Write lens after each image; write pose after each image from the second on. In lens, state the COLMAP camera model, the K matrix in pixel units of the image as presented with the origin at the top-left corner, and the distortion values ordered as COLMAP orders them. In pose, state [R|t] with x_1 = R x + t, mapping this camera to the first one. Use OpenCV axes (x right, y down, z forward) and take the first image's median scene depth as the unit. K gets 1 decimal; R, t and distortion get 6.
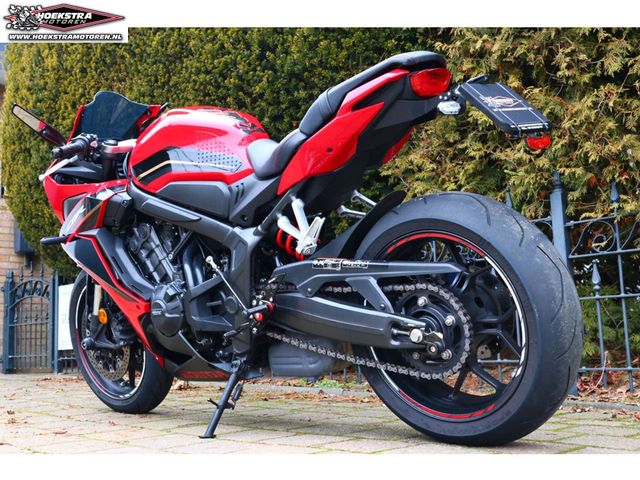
lens RADIAL K [[778.8, 0, 320.0], [0, 778.8, 240.0], [0, 0, 1]] dist [0.018623, 0.002126]
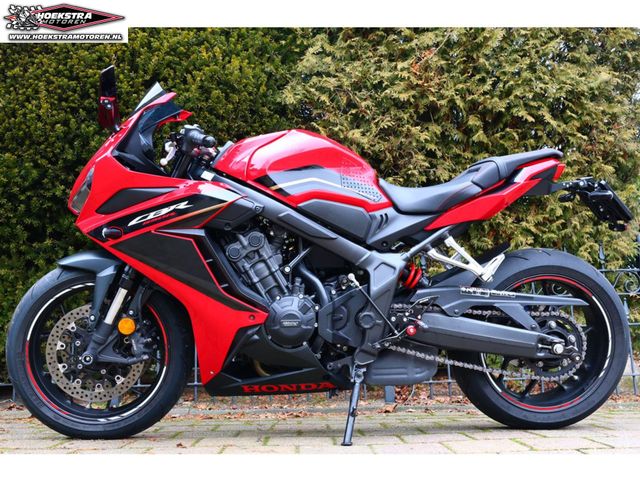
lens RADIAL K [[652.6, 0, 320.0], [0, 652.6, 240.0], [0, 0, 1]] dist [0.008438, 0.004543]
pose [[0.682861, 0.147412, 0.715521, -0.939825], [-0.088108, 0.988899, -0.119647, 0.098104], [-0.725216, 0.018659, 0.688269, 0.456322]]
